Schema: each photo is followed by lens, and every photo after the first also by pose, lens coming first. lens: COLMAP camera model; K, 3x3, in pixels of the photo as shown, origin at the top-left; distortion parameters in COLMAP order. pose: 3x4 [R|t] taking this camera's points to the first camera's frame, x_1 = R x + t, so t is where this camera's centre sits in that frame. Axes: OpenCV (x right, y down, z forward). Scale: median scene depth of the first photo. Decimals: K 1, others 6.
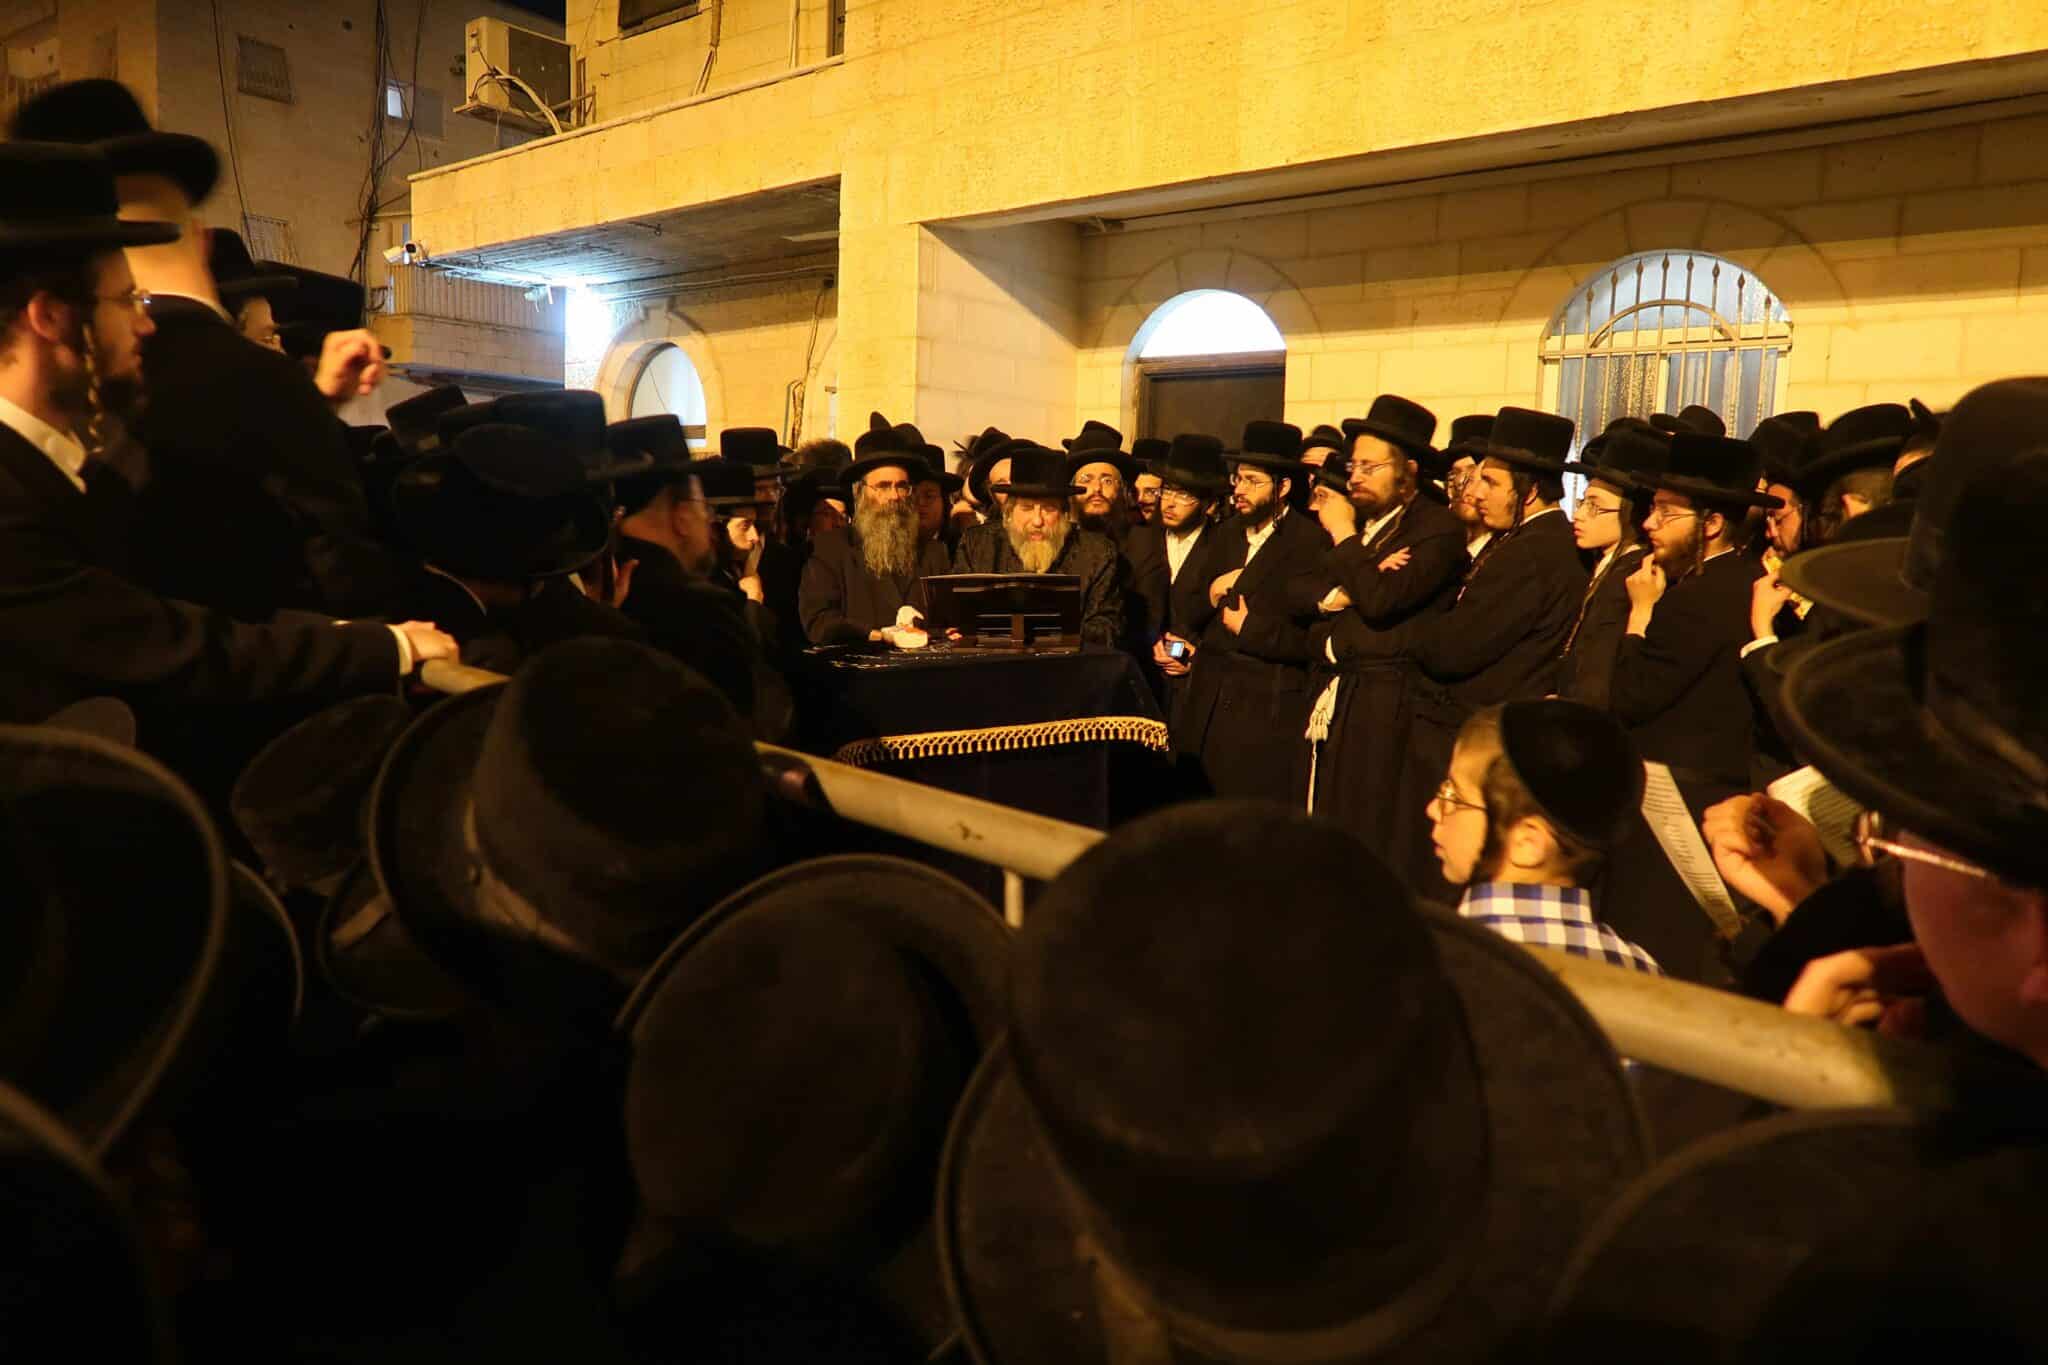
lens RADIAL K [[1410.5, 0, 1024.0], [0, 1410.5, 682.5], [0, 0, 1]] dist [-0.018765, 0.001987]
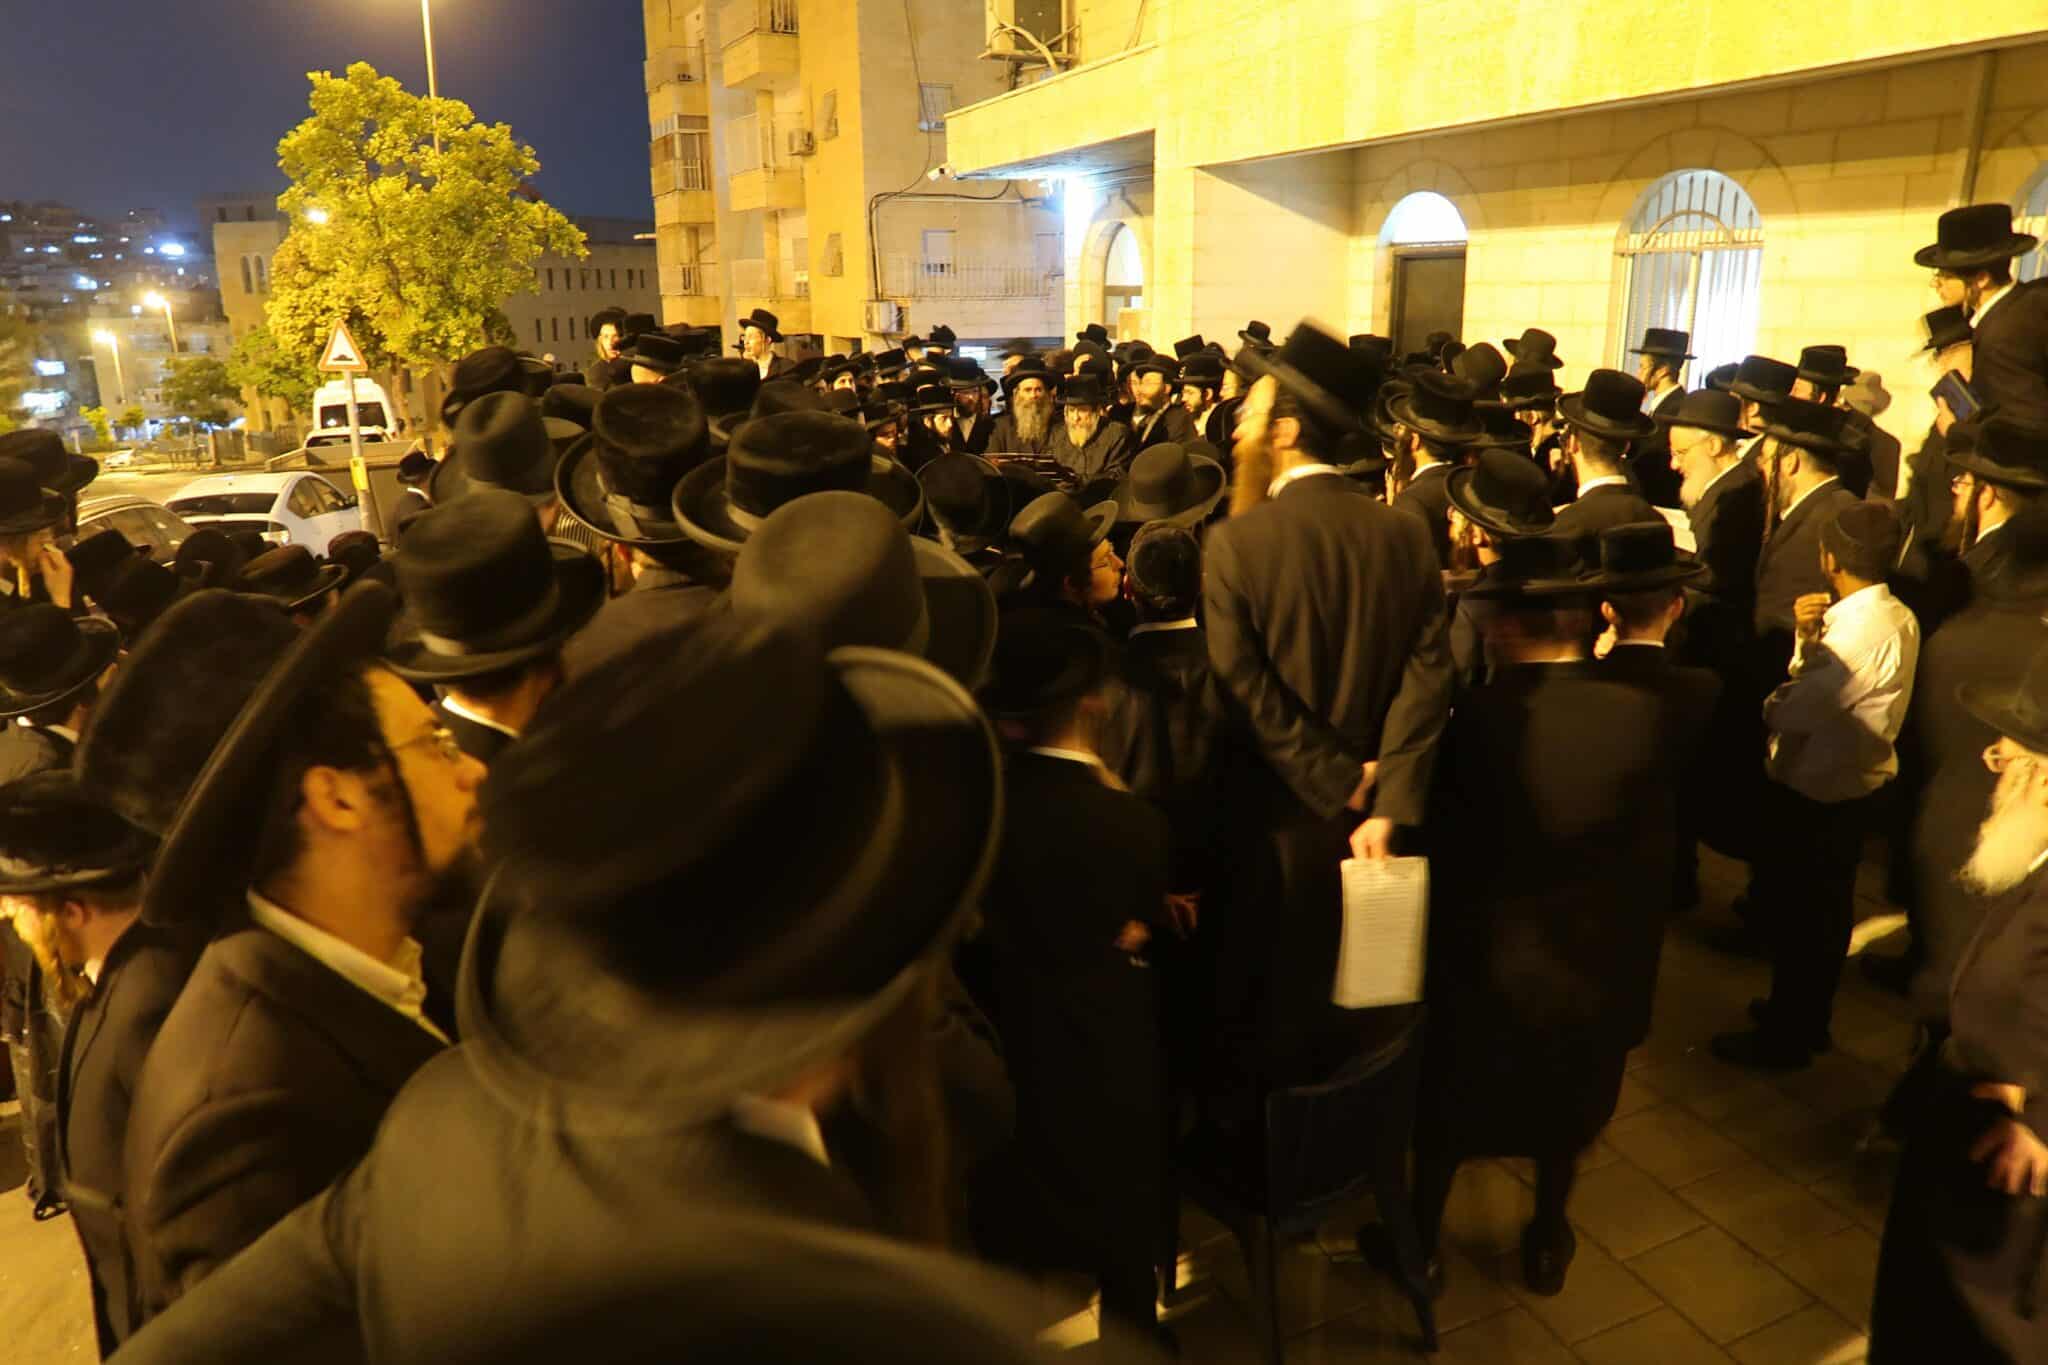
lens RADIAL K [[1410.5, 0, 1024.0], [0, 1410.5, 682.5], [0, 0, 1]] dist [-0.018765, 0.001987]
pose [[0.883336, 0.087726, -0.460458, 0.515744], [-0.014304, 0.986918, 0.160586, -0.043665], [0.468522, -0.135265, 0.873035, -0.420168]]
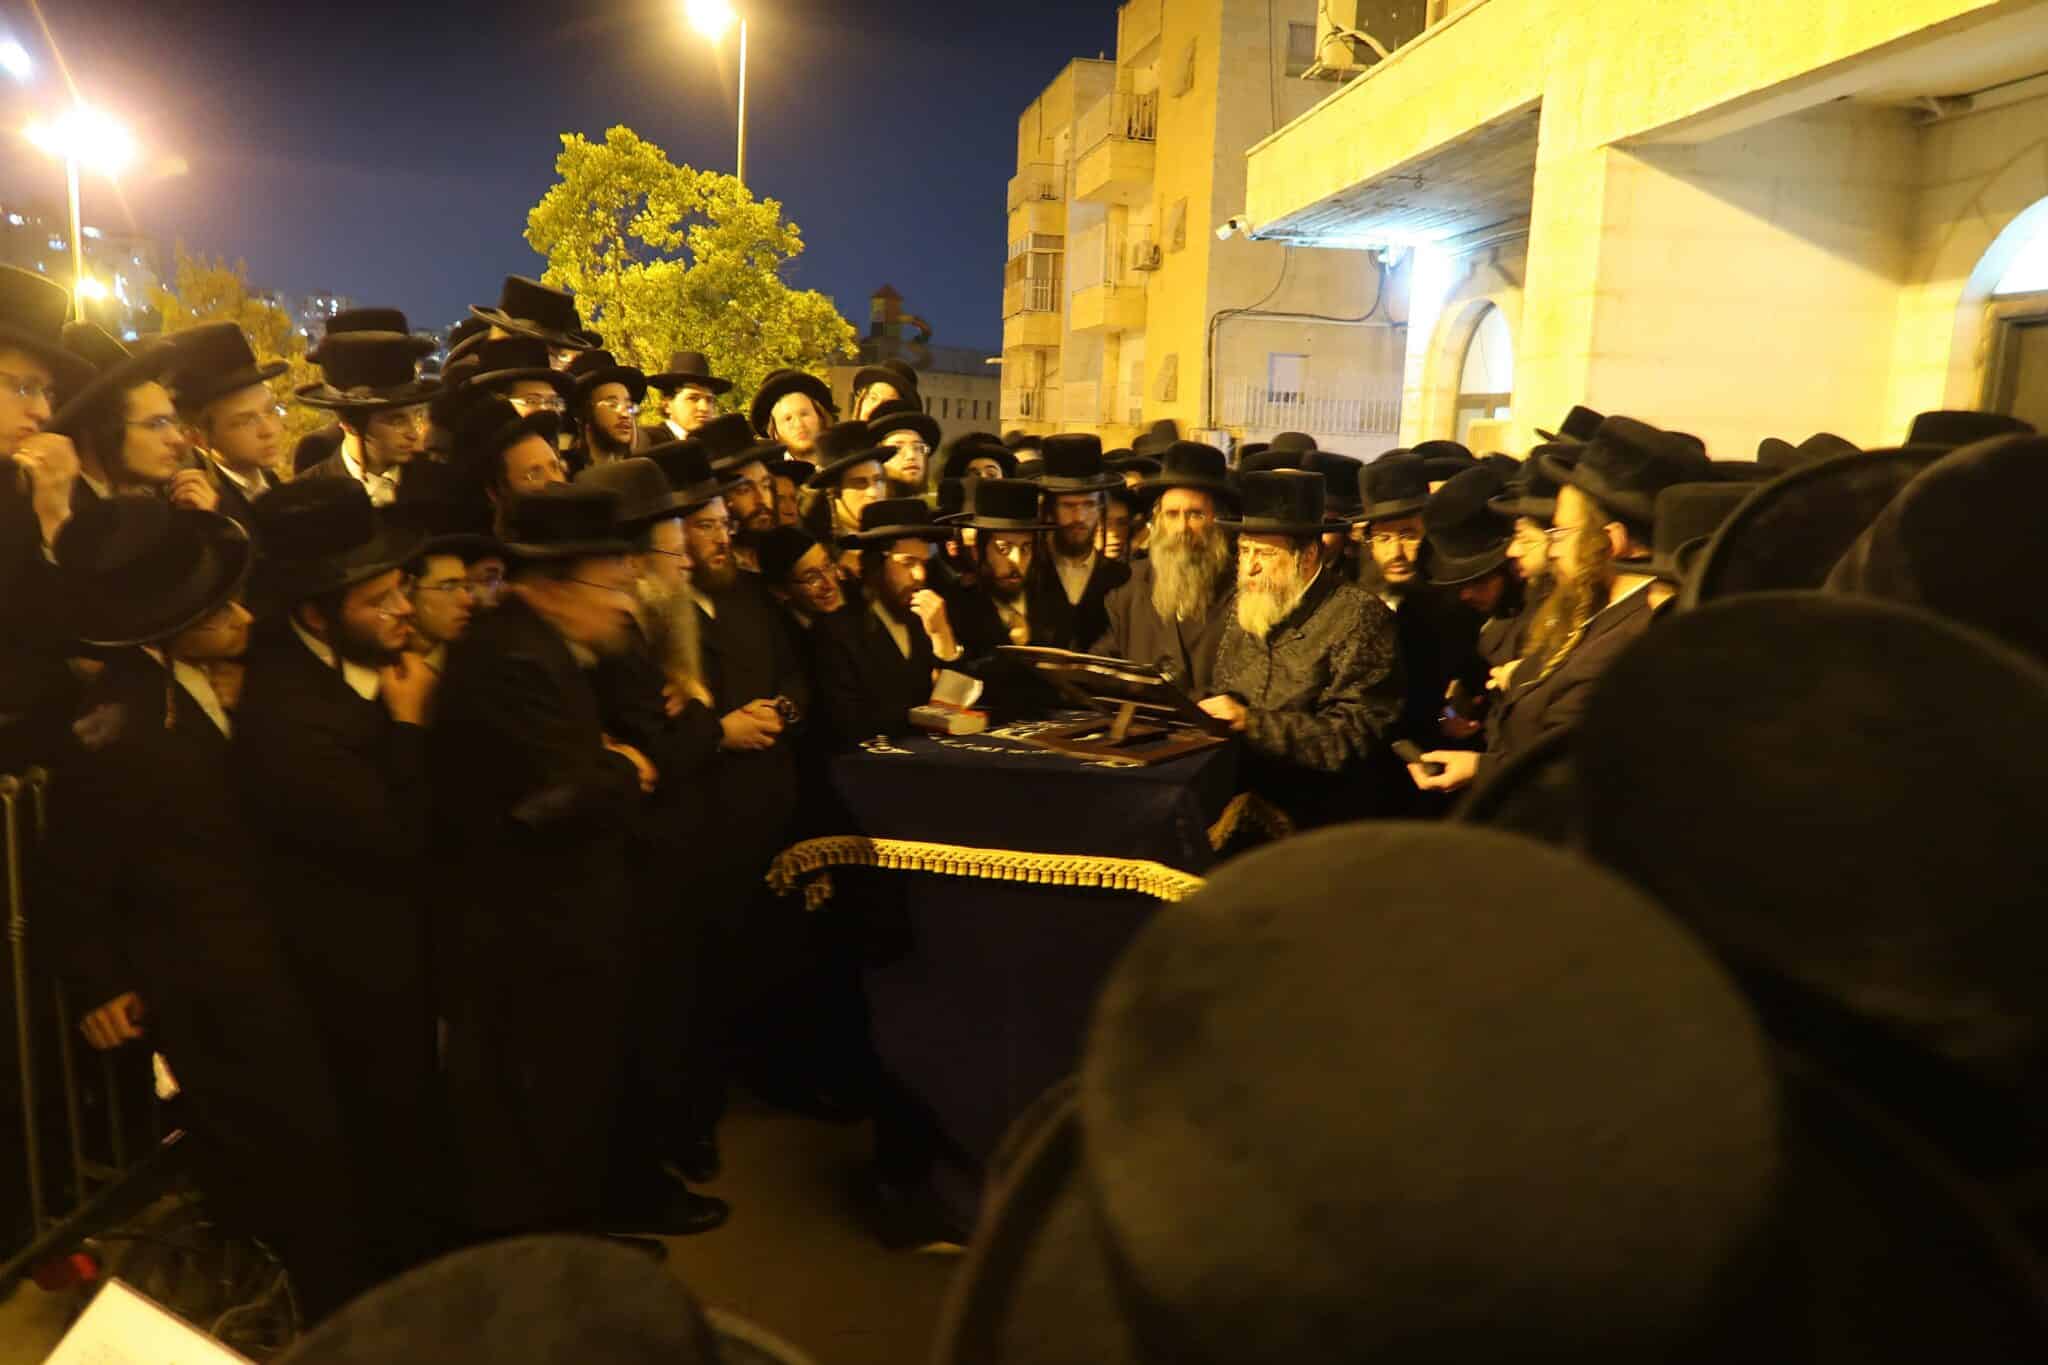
lens RADIAL K [[1410.5, 0, 1024.0], [0, 1410.5, 682.5], [0, 0, 1]] dist [-0.018765, 0.001987]
pose [[0.729476, 0.116380, -0.674033, 0.272209], [-0.089777, 0.993185, 0.074324, -0.064357], [0.678090, 0.006295, 0.734952, 0.229665]]
